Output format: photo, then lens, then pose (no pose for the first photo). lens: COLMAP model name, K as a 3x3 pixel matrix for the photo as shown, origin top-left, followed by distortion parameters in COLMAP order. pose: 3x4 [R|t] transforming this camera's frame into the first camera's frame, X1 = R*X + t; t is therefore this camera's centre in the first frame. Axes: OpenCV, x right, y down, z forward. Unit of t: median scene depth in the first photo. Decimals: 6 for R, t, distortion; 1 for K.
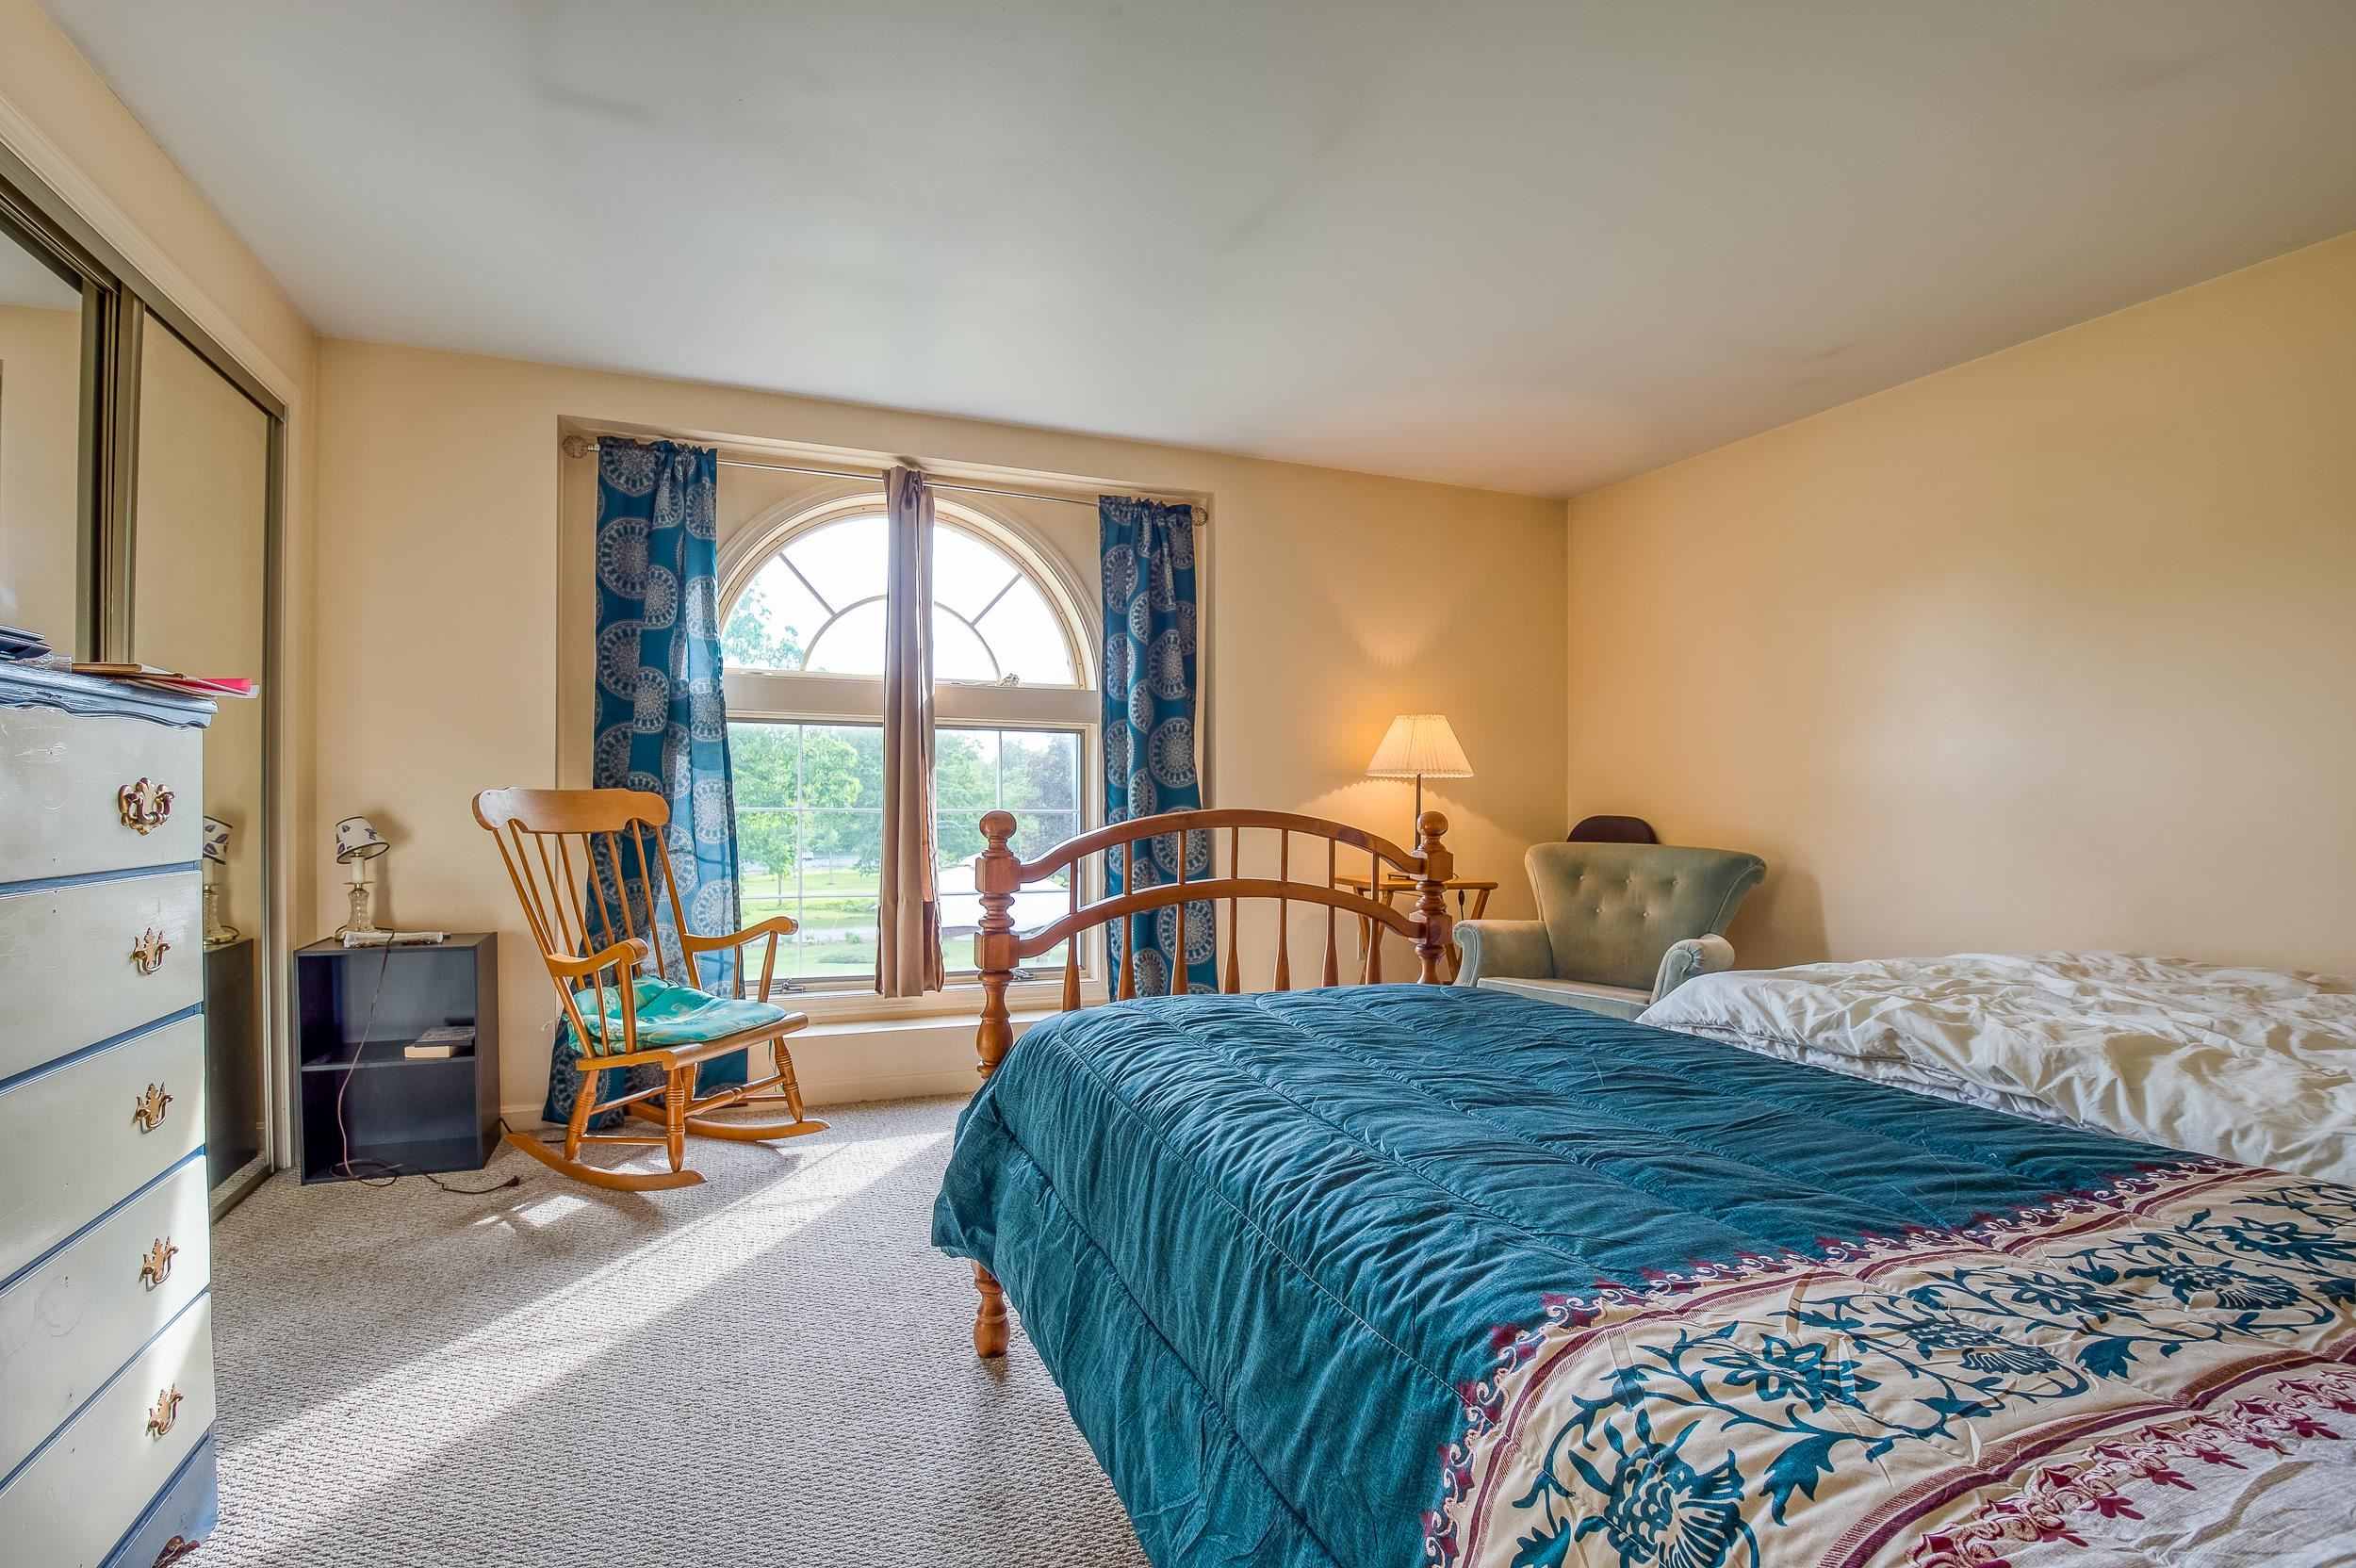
lens RADIAL K [[1148.2, 0, 1178.0], [0, 1148.2, 784.0], [0, 0, 1]] dist [0.001870, -0.000138]
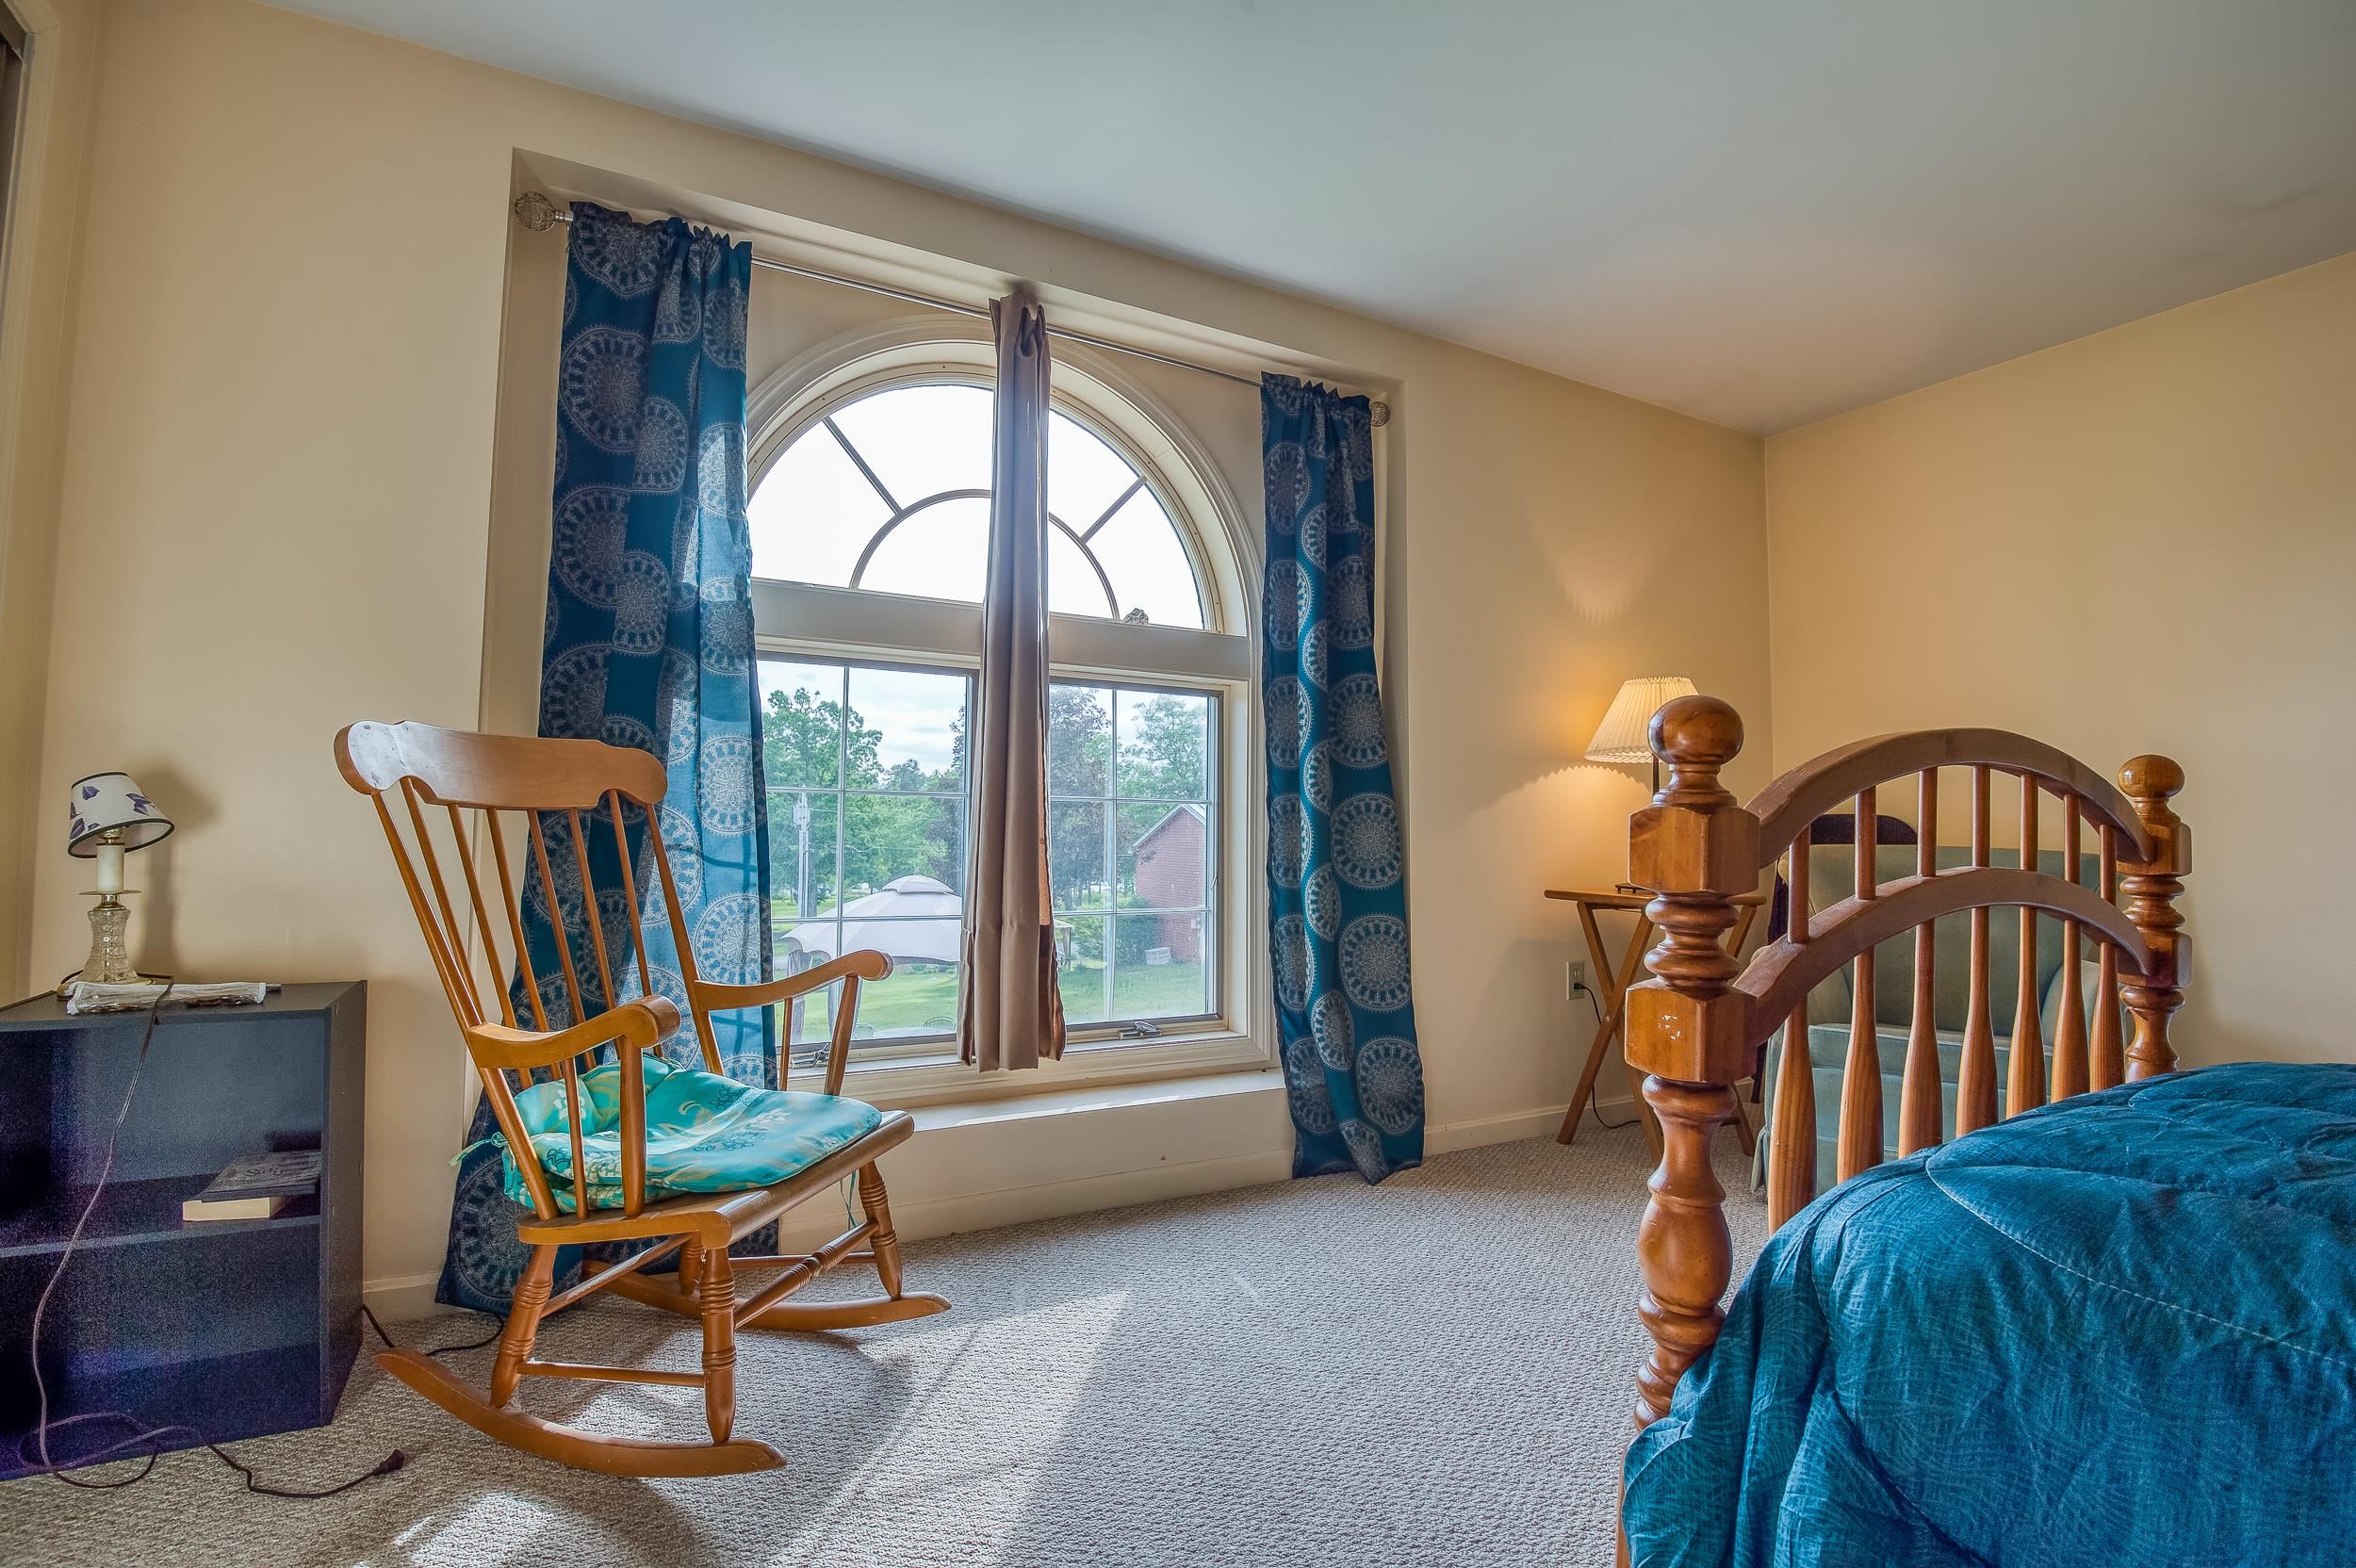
lens RADIAL K [[1093.3, 0, 1183.8], [0, 1093.3, 753.8], [0, 0, 1]] dist [-0.023527, -0.001137]
pose [[0.992131, 0.012839, 0.124546, -0.233242], [-0.005589, 0.998278, -0.058387, 0.040743], [-0.125081, 0.057232, 0.990494, 0.372264]]
